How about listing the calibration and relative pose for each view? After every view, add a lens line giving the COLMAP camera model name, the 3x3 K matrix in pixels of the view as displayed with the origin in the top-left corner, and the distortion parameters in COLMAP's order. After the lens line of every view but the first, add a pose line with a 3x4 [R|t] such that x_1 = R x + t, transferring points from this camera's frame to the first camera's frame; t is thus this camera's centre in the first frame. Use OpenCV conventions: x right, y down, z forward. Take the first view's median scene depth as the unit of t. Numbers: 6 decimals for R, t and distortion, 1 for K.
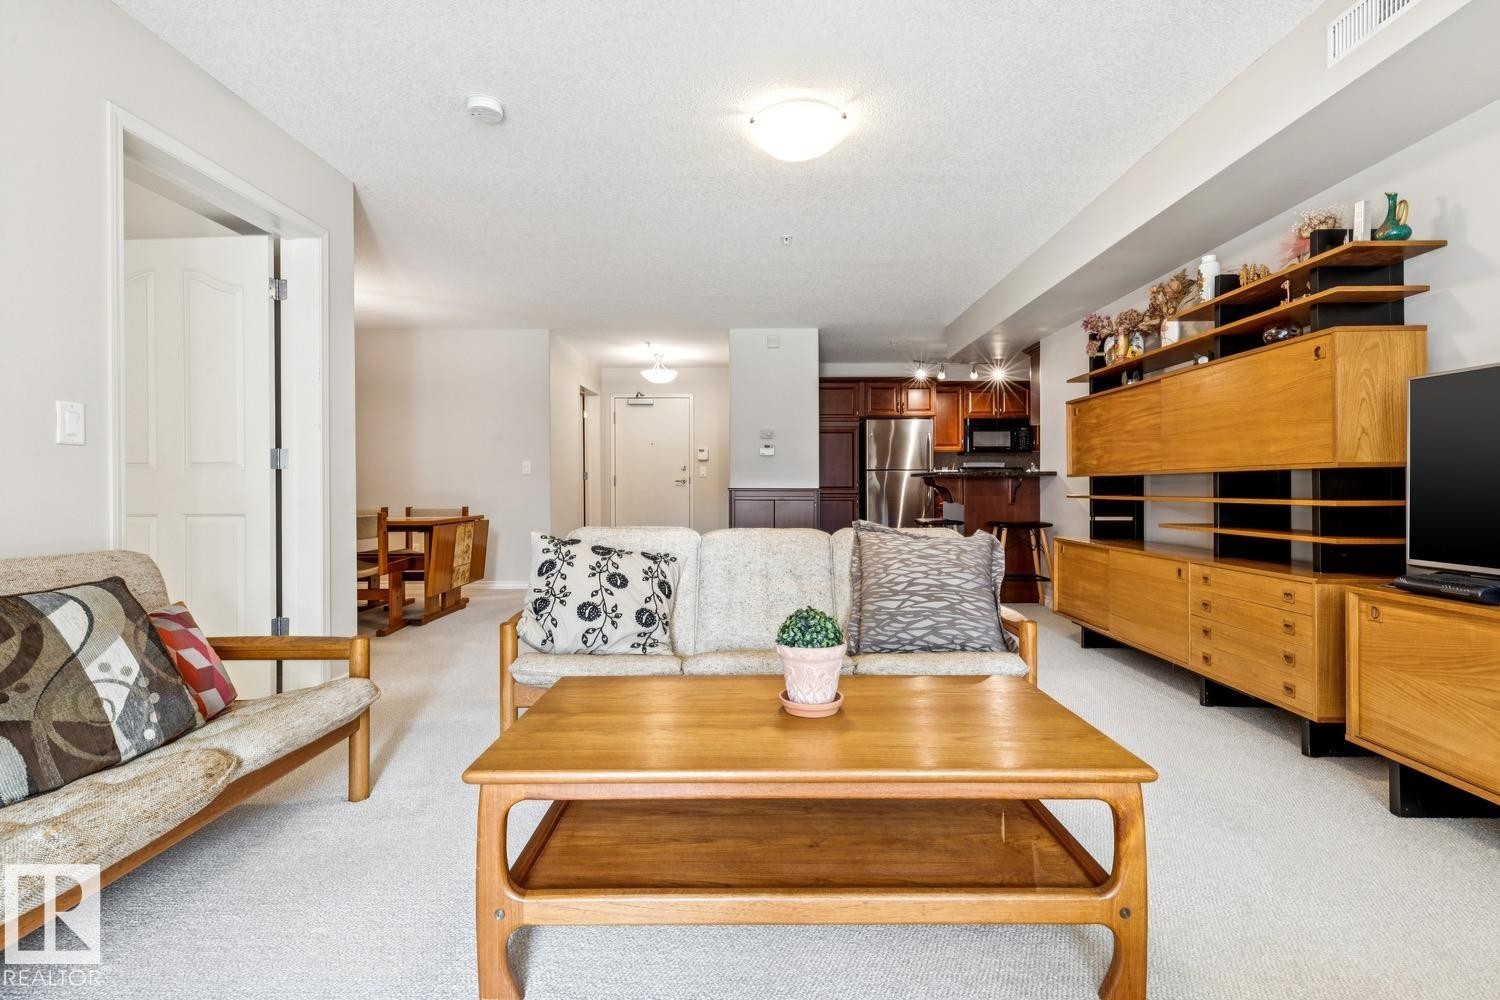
lens RADIAL K [[680.7, 0, 748.3], [0, 680.7, 491.7], [0, 0, 1]] dist [0.002702, 0.000250]
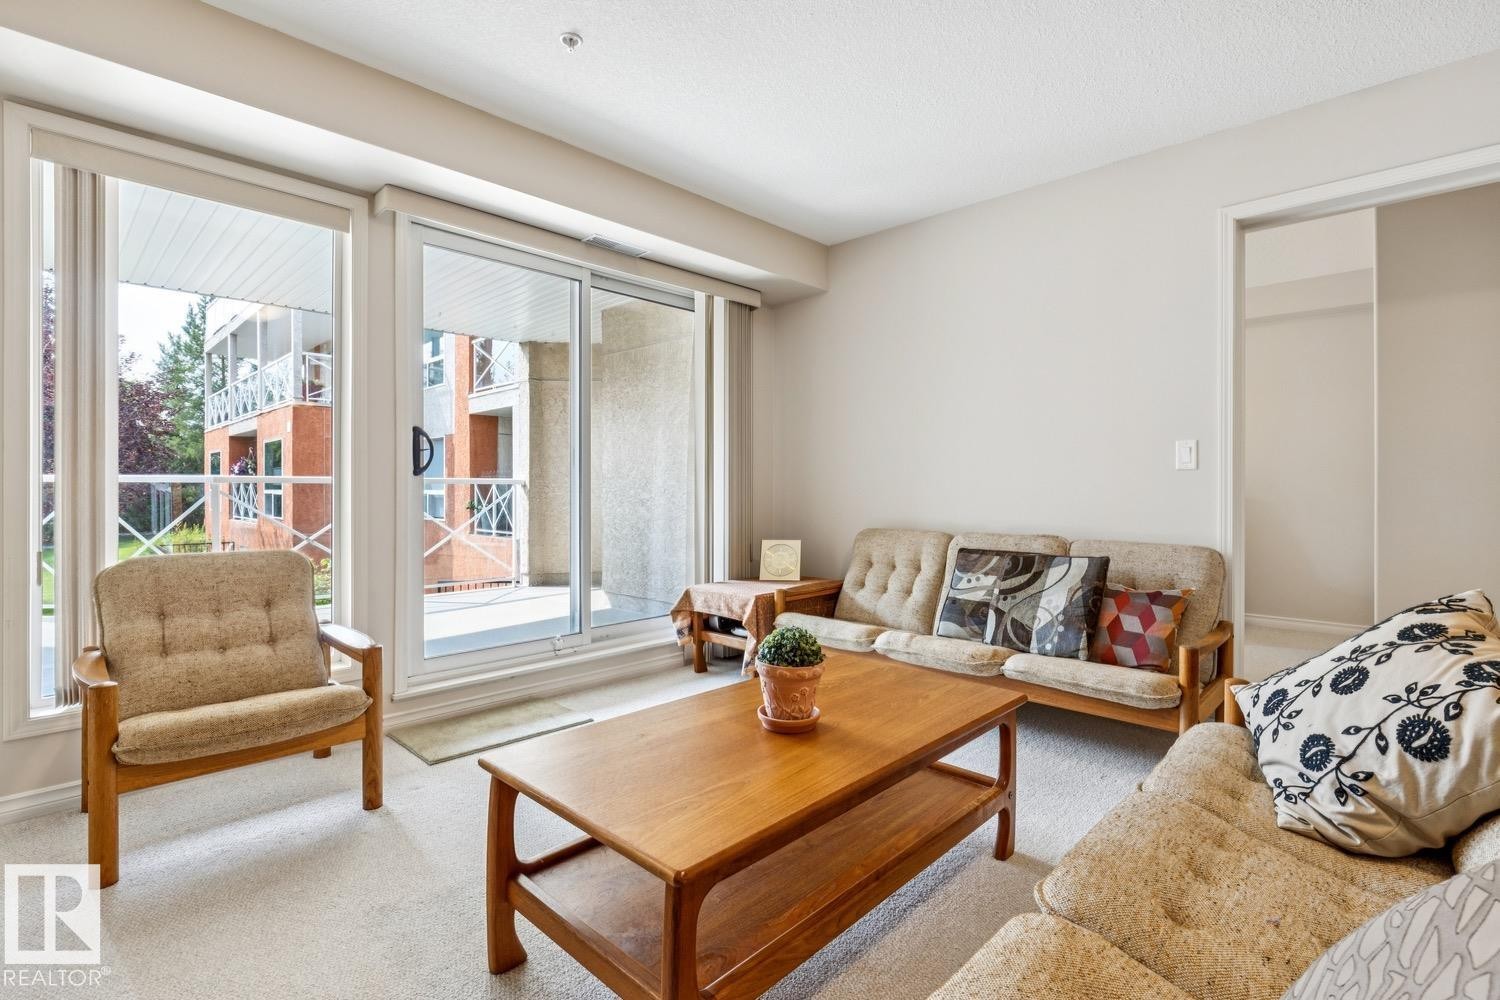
lens RADIAL K [[705.5, 0, 725.6], [0, 705.5, 485.2], [0, 0, 1]] dist [-0.000568, -0.000247]
pose [[-0.703390, 0.001574, -0.710802, 0.588718], [-0.003276, 0.999980, 0.005456, -0.032080], [0.710796, 0.006166, -0.703371, 1.057866]]
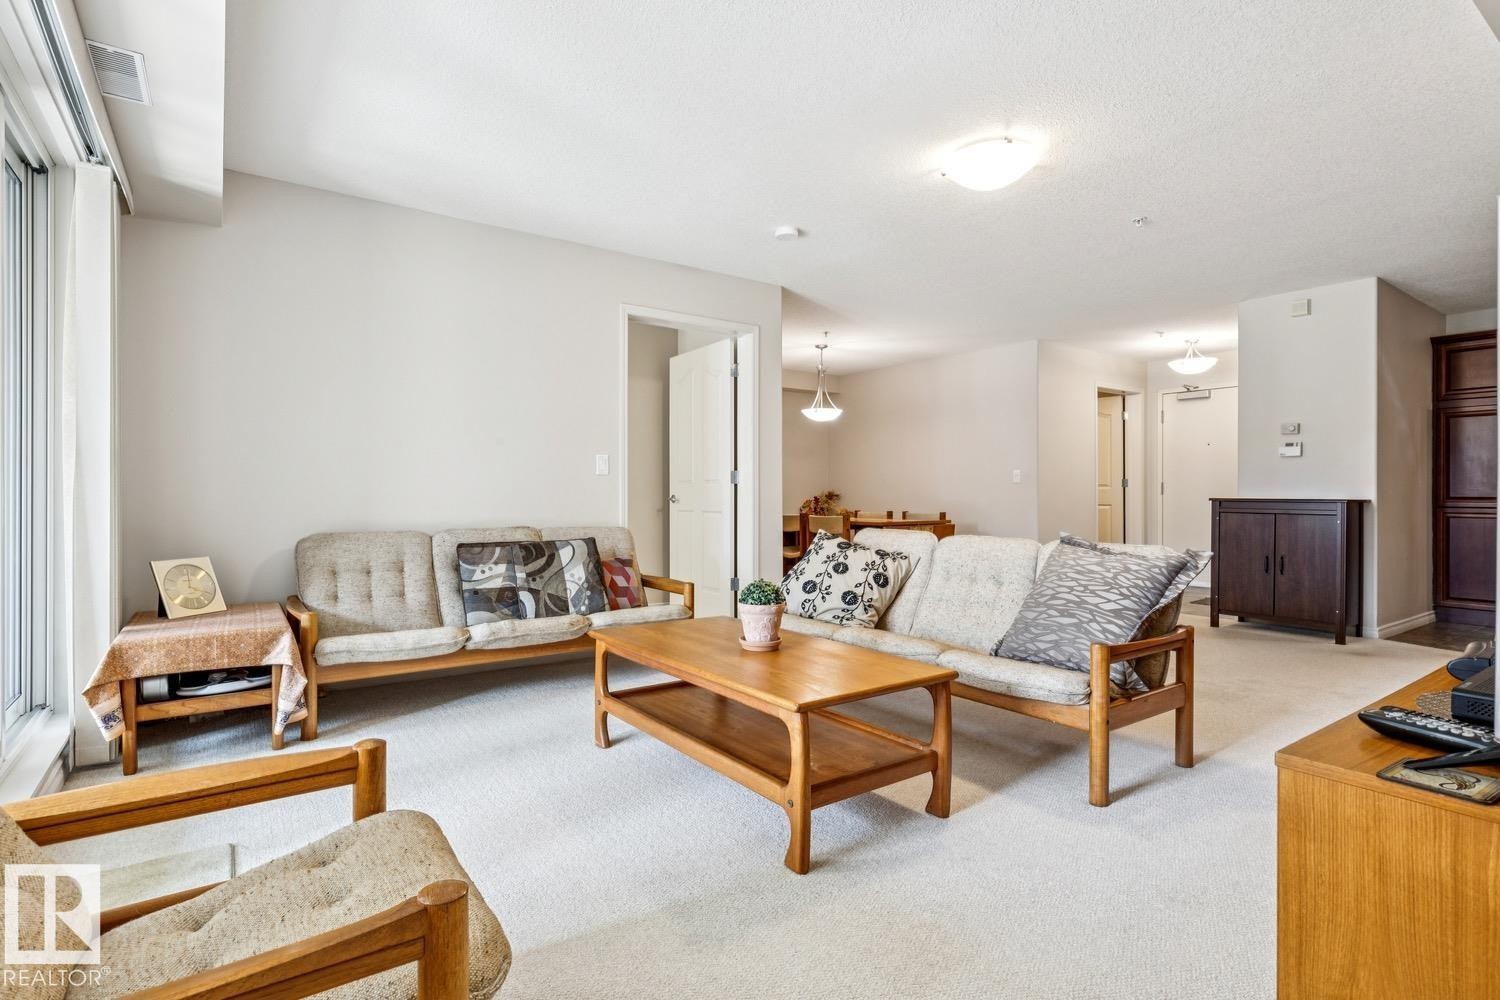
lens RADIAL K [[739.3, 0, 750.0], [0, 739.3, 500.0], [0, 0, 1]] dist [0.000040, 0.000237]
pose [[0.591442, 0.010435, -0.806280, 0.864773], [-0.008368, 0.999942, 0.006803, -0.008947], [0.806304, 0.002724, 0.591495, 0.016284]]
